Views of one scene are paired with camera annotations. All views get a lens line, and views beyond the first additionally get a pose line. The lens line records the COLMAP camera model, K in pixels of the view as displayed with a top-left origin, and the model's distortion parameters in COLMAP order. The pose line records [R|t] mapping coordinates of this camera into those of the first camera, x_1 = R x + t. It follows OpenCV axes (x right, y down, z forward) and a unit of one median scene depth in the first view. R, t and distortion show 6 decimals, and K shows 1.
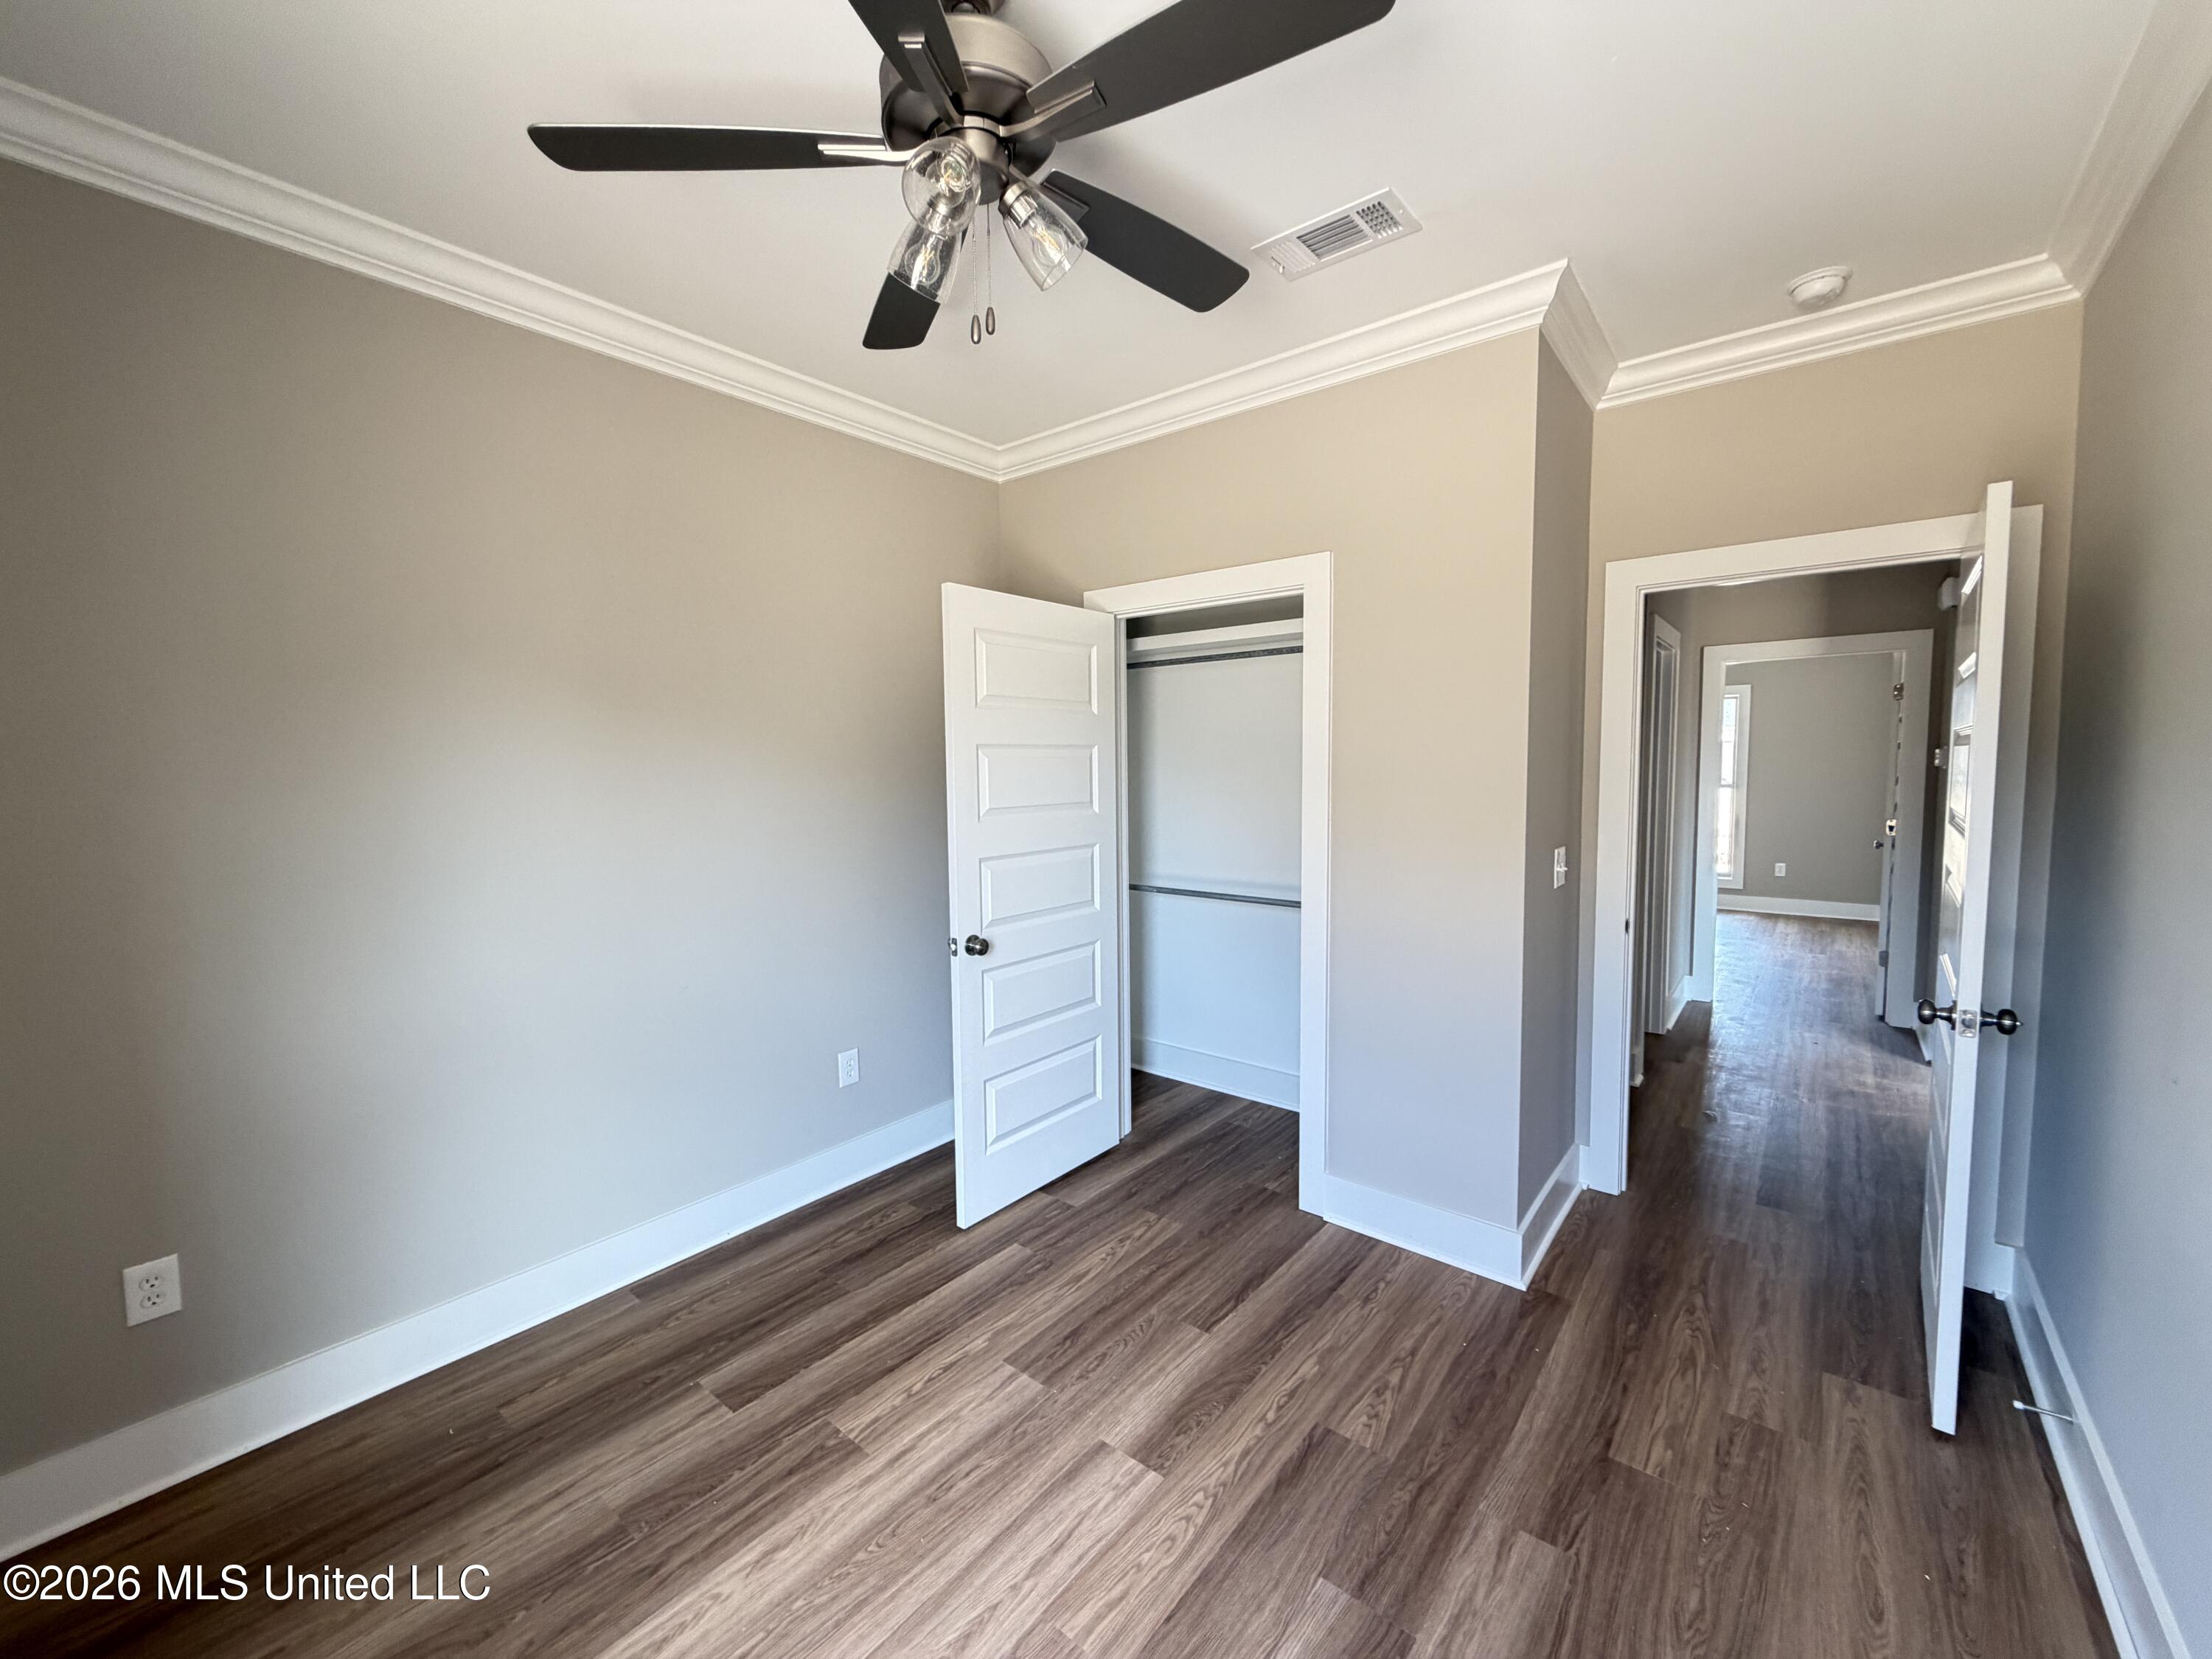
lens RADIAL K [[882.4, 0, 1101.8], [0, 882.4, 834.3], [0, 0, 1]] dist [0.002395, 0.000037]
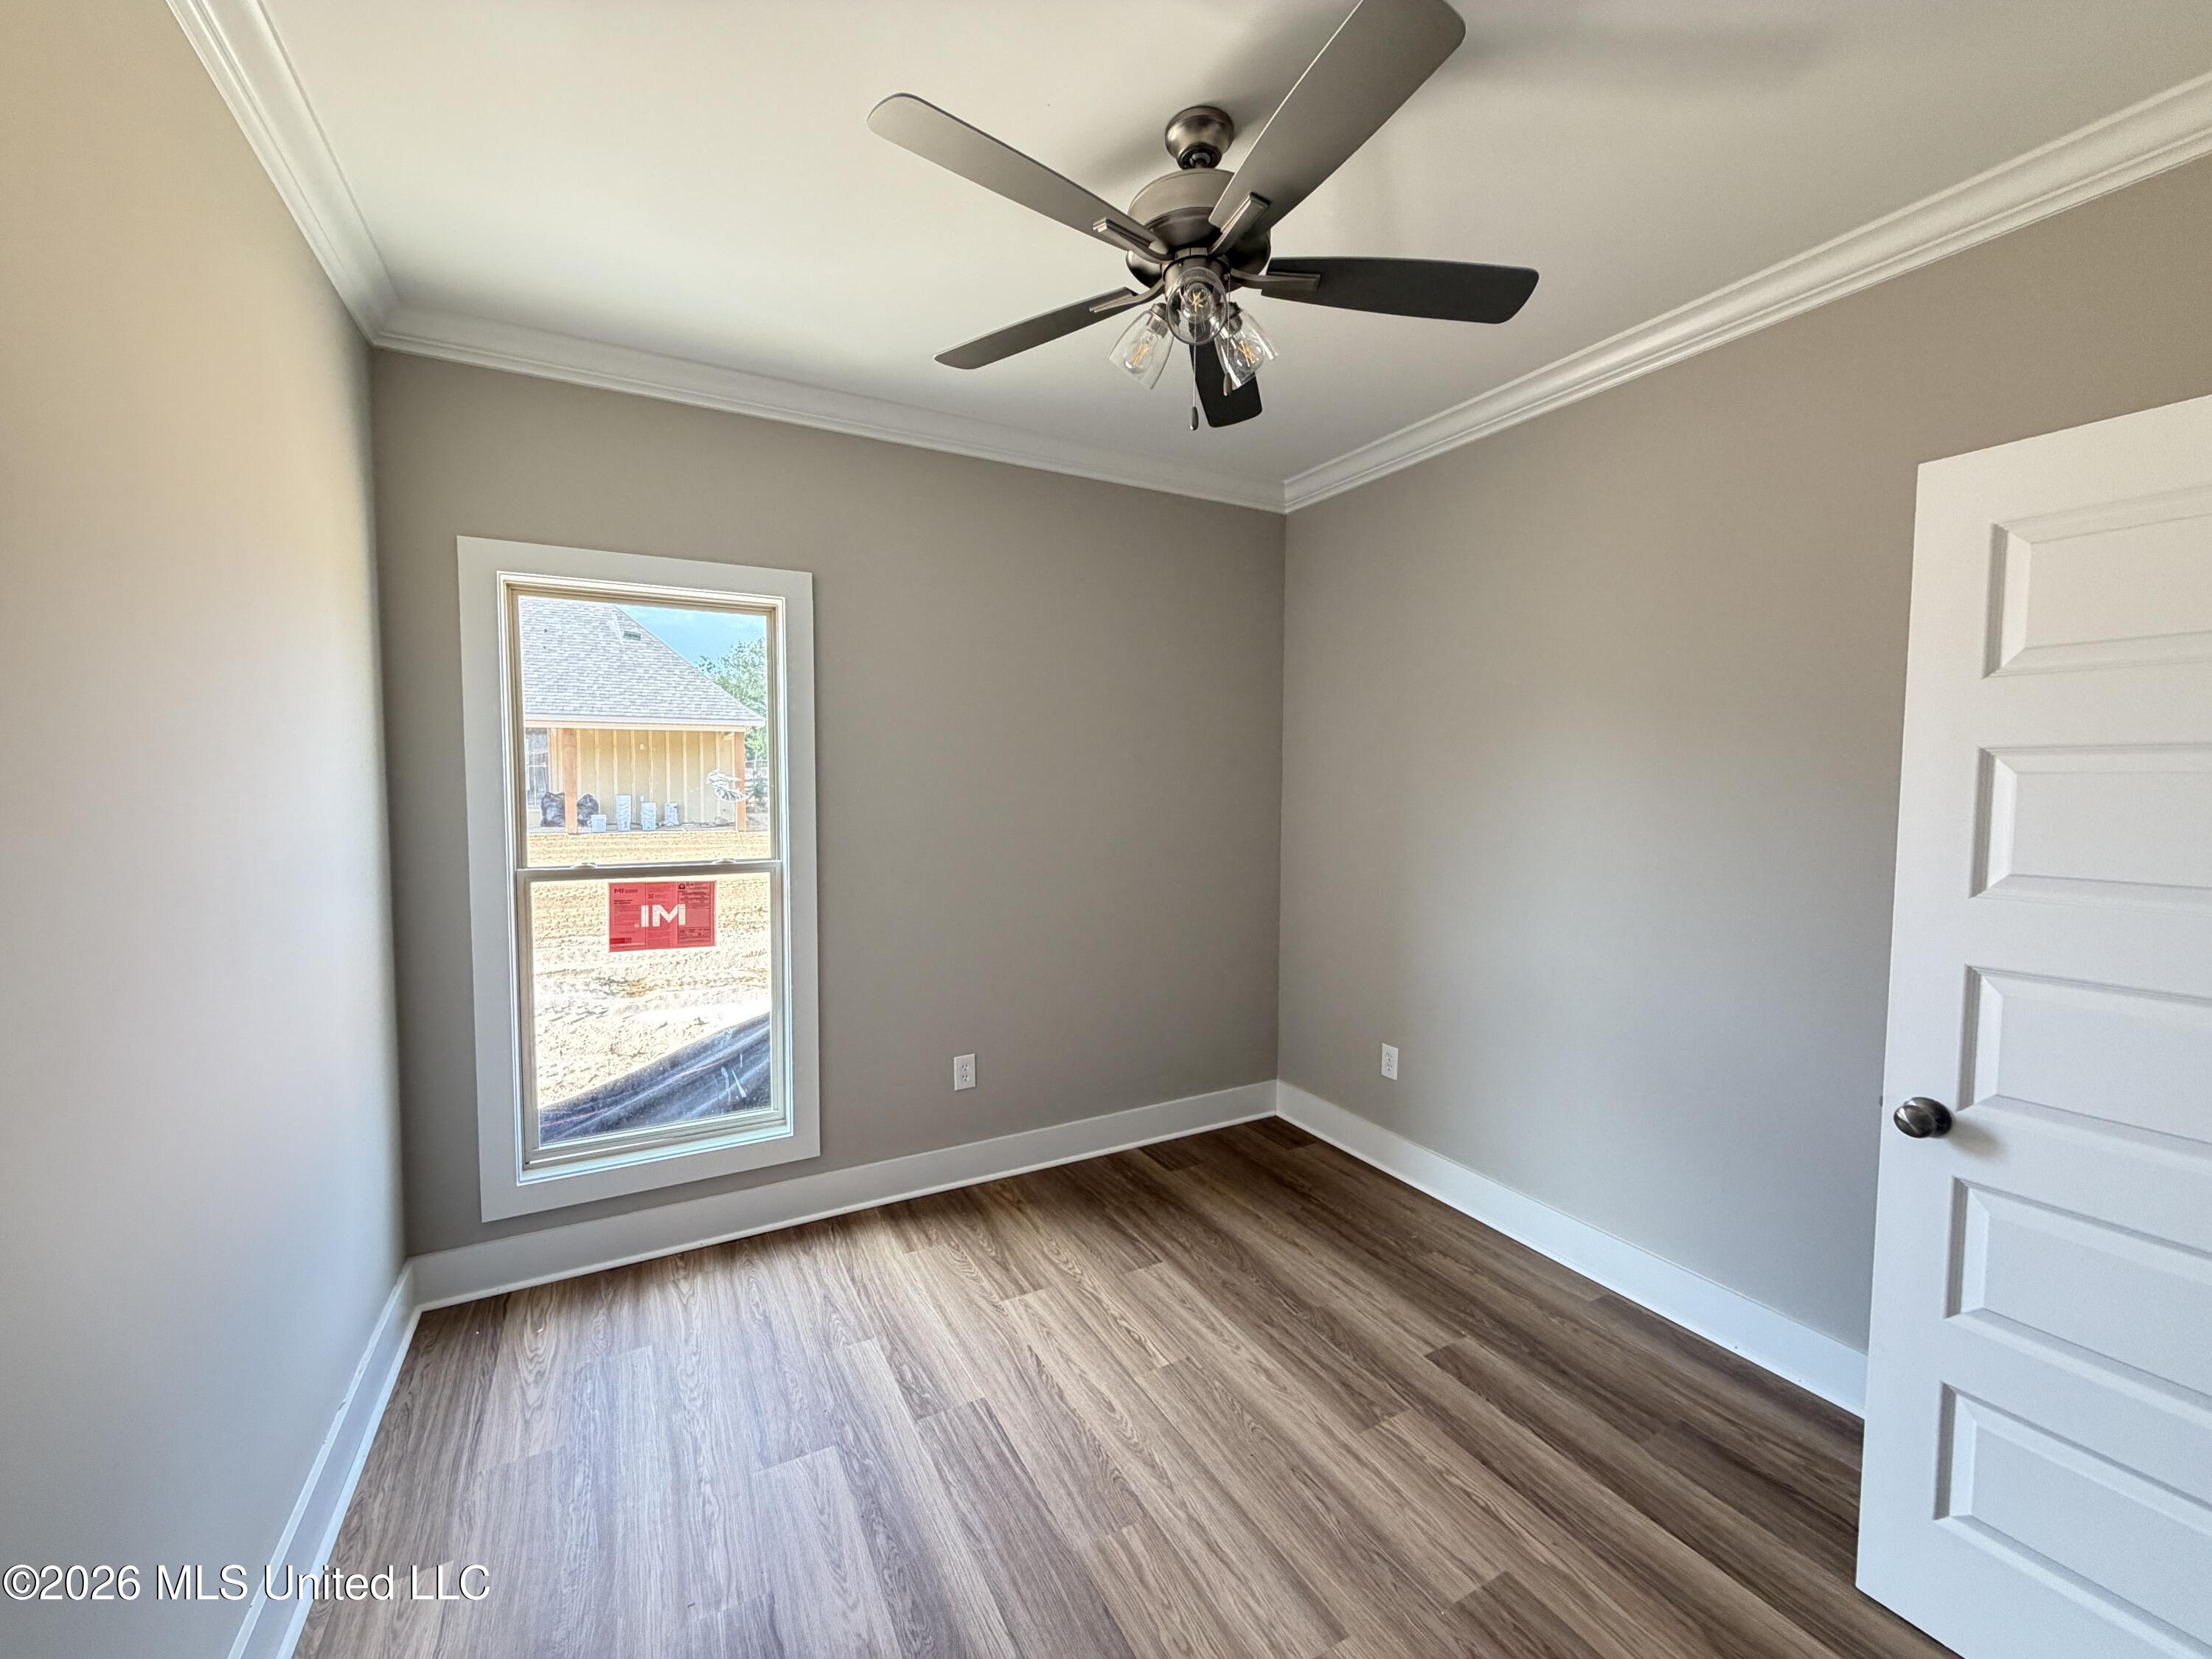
lens RADIAL K [[882.4, 0, 1098.8], [0, 882.4, 830.5], [0, 0, 1]] dist [0.002395, 0.000037]
pose [[-0.382802, 0.062640, -0.921704, 0.709087], [-0.073684, 0.992450, 0.098050, -0.084260], [0.920887, 0.105449, -0.375297, 0.937405]]
